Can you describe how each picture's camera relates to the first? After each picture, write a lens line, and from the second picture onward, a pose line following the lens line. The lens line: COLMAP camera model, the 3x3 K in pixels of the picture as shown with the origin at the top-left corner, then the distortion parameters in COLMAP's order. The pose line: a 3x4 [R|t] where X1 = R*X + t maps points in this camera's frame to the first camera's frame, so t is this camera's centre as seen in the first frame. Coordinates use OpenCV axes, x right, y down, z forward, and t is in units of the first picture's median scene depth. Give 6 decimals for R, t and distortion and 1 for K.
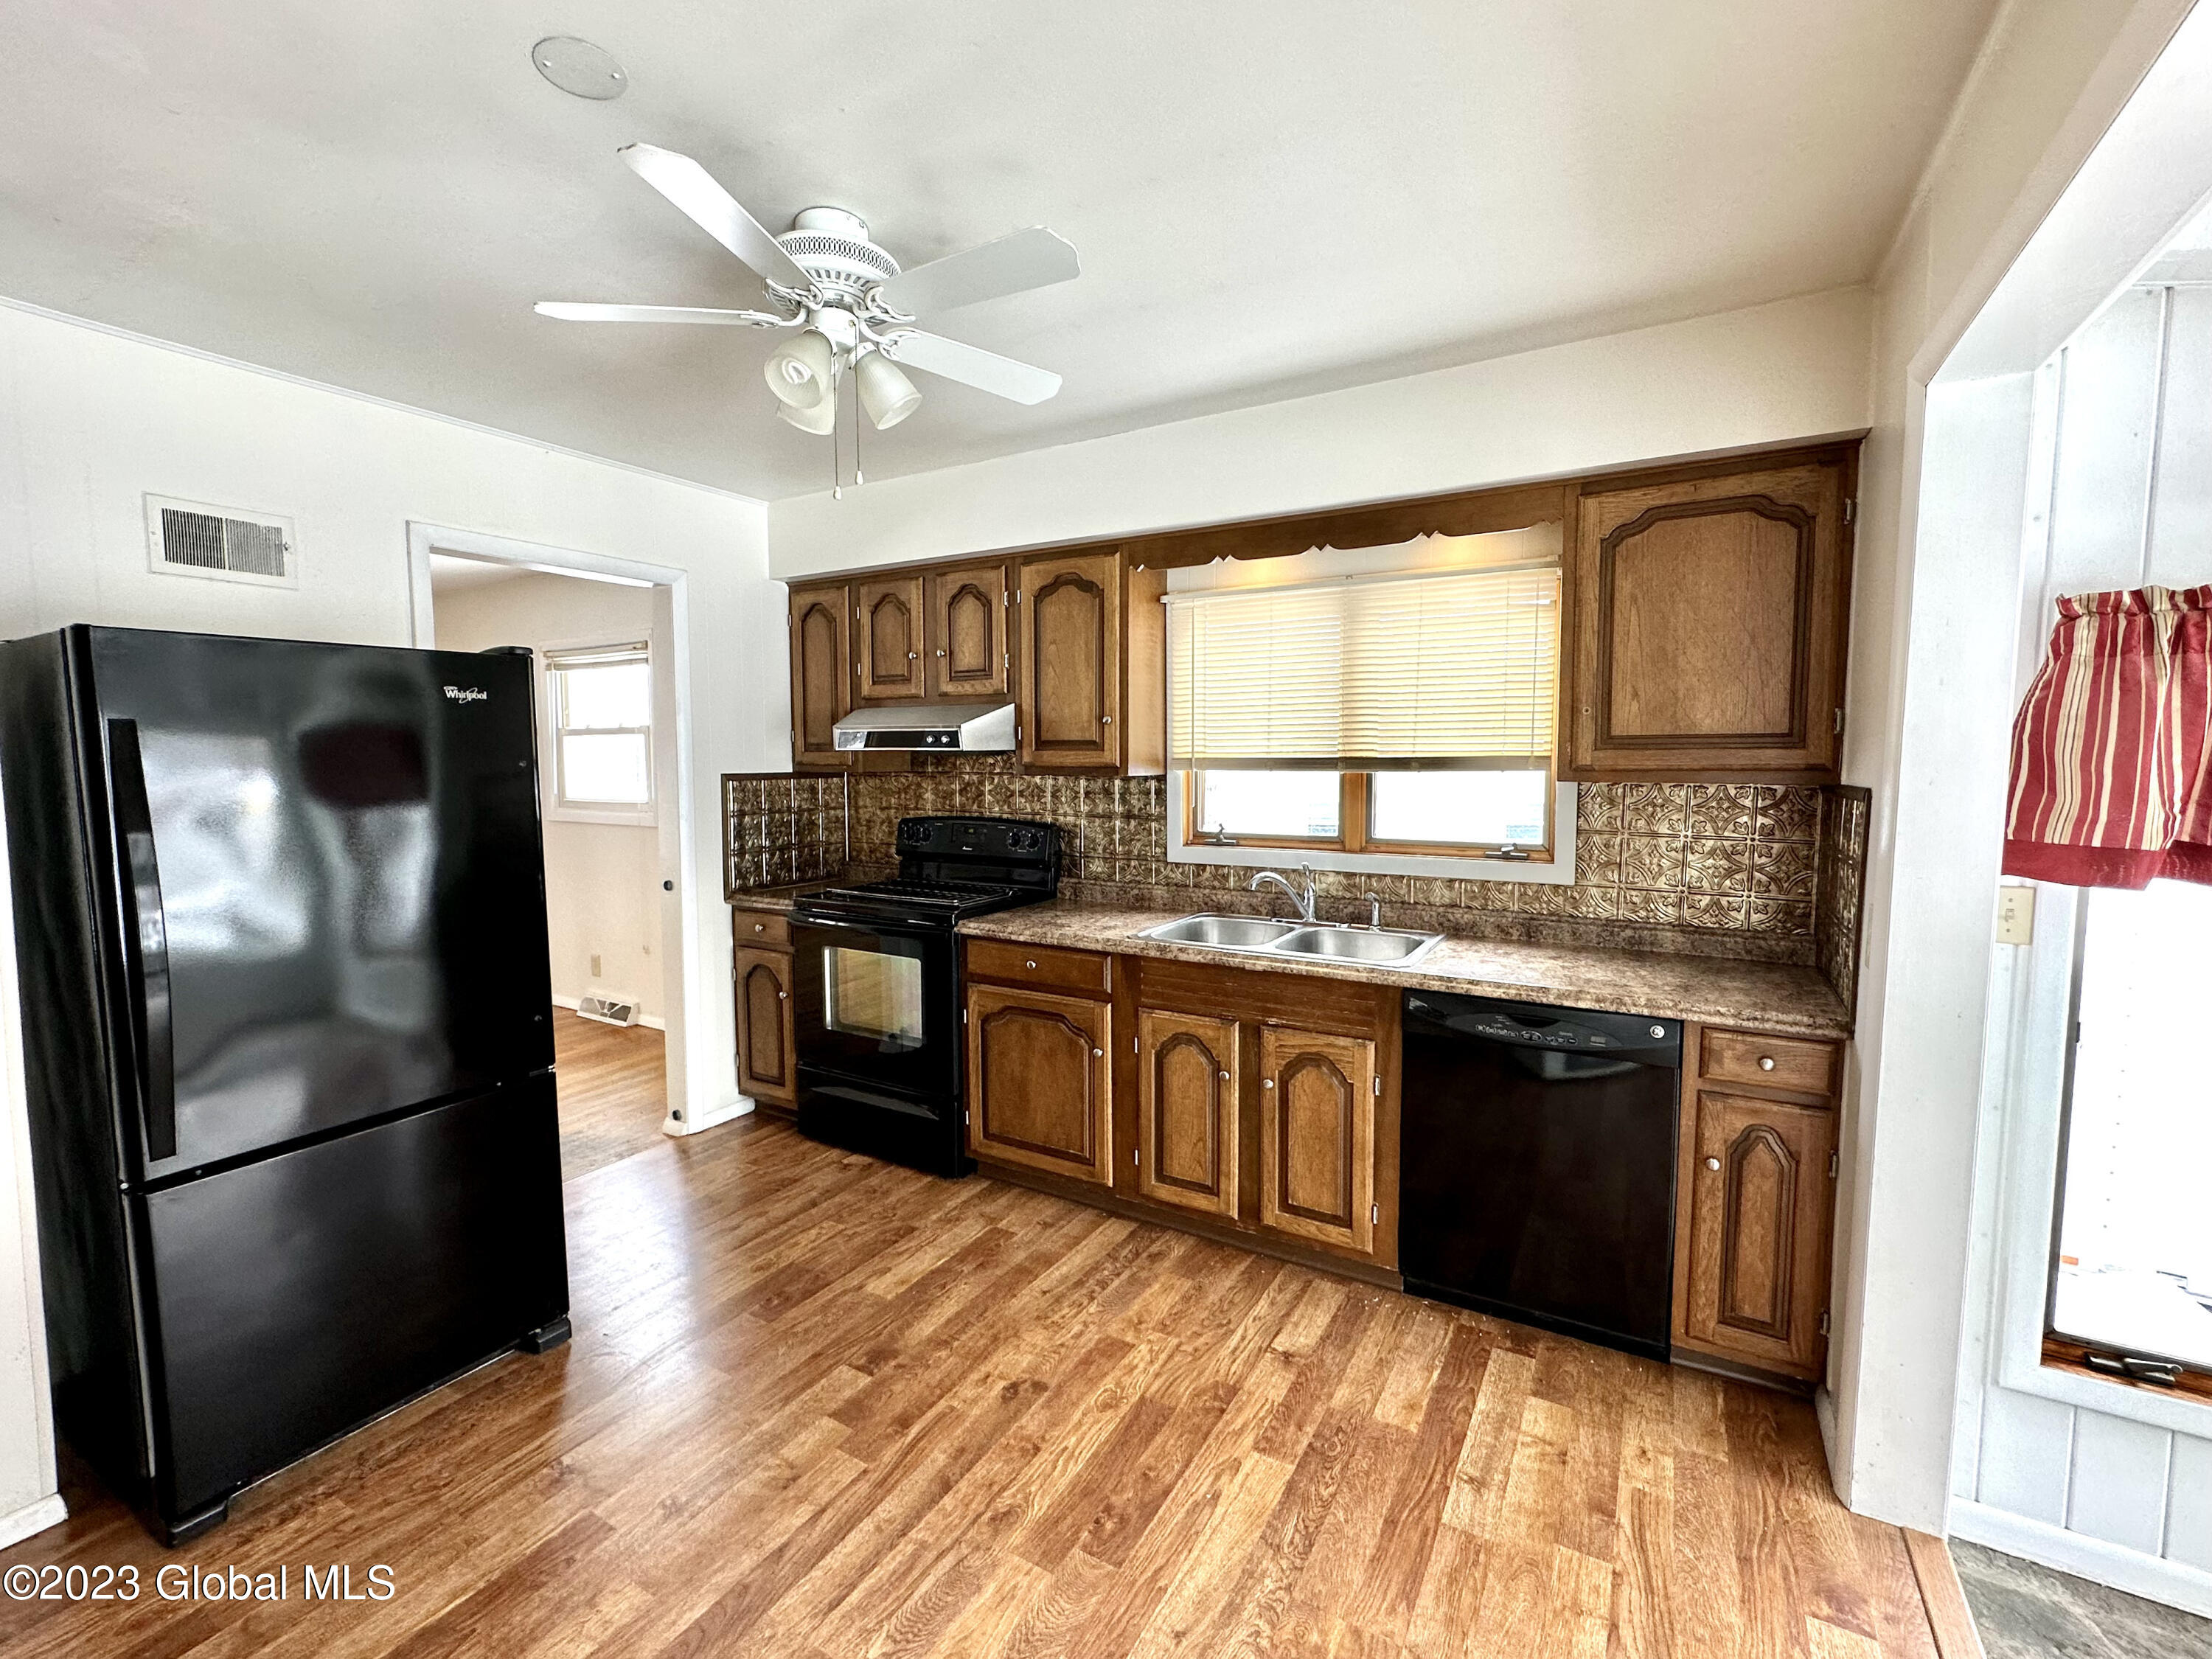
lens RADIAL K [[946.7, 0, 1106.0], [0, 946.7, 829.5], [0, 0, 1]] dist [-0.001534, -0.000034]
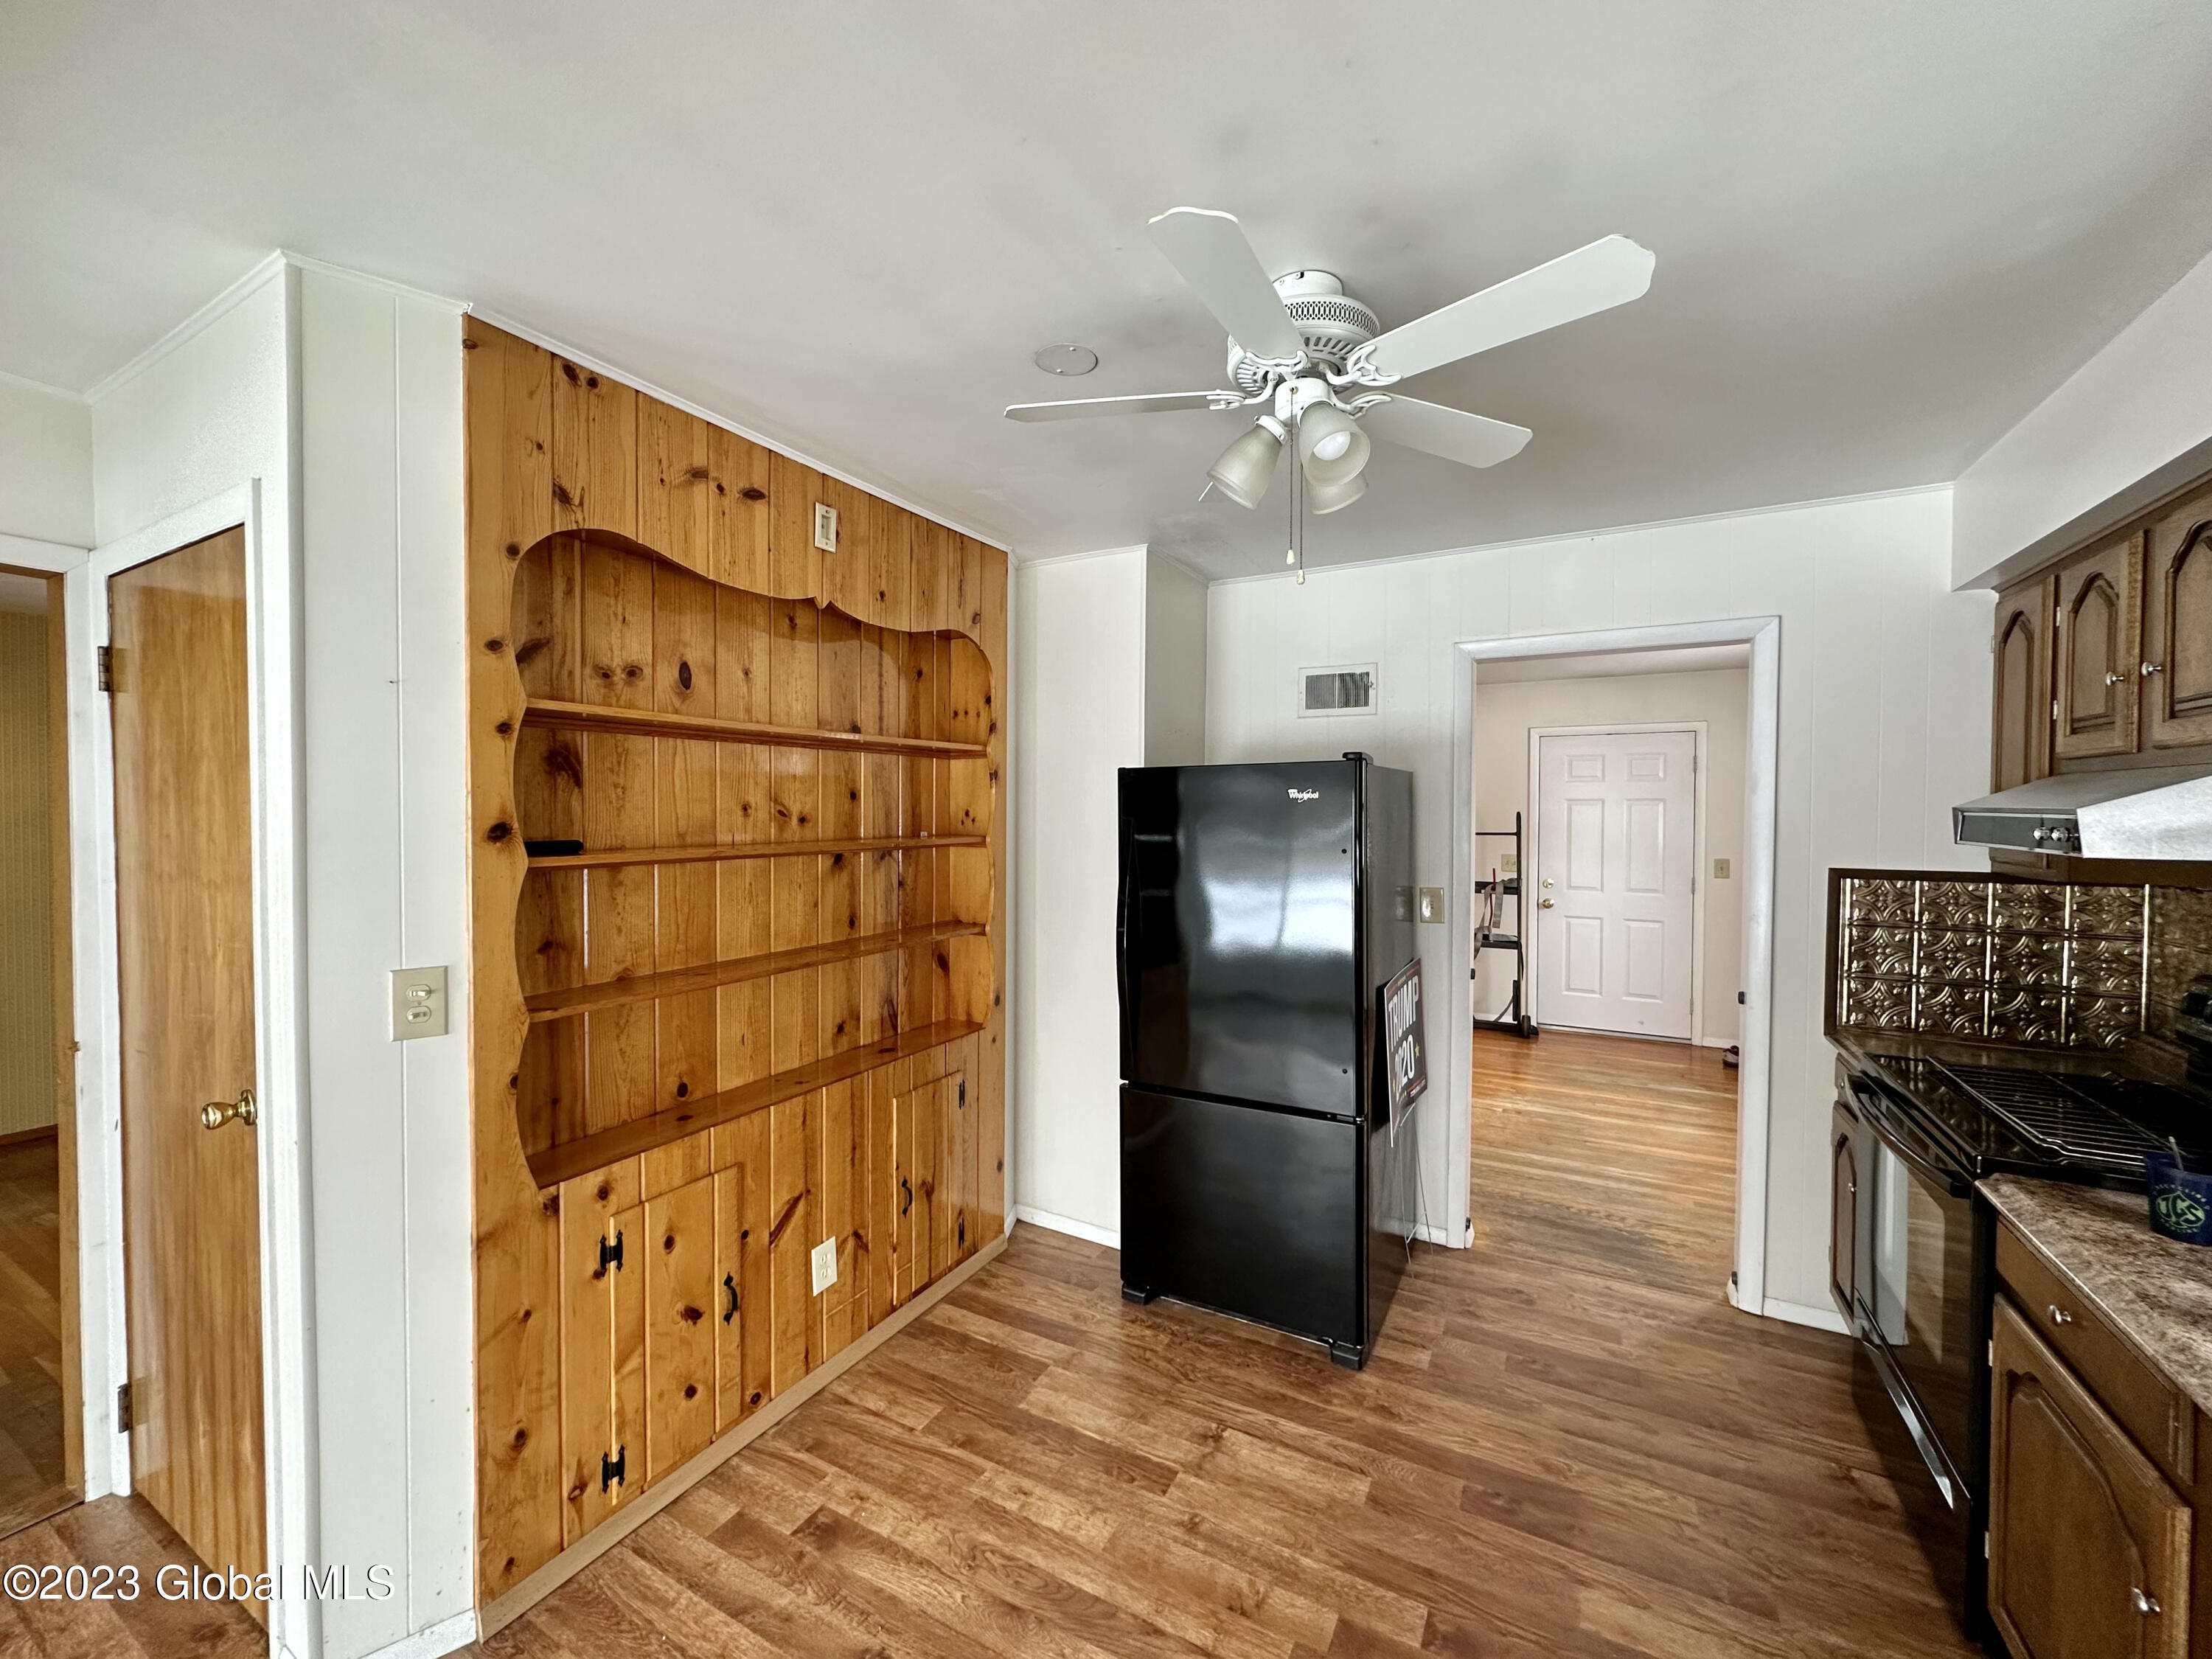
lens RADIAL K [[875.6, 0, 1106.0], [0, 875.6, 829.5], [0, 0, 1]] dist [0.000760, 0.000180]
pose [[0.040975, 0.026206, -0.998816, 0.311369], [-0.084014, 0.996206, 0.022691, -0.065390], [0.995622, 0.082985, 0.043021, 0.446219]]
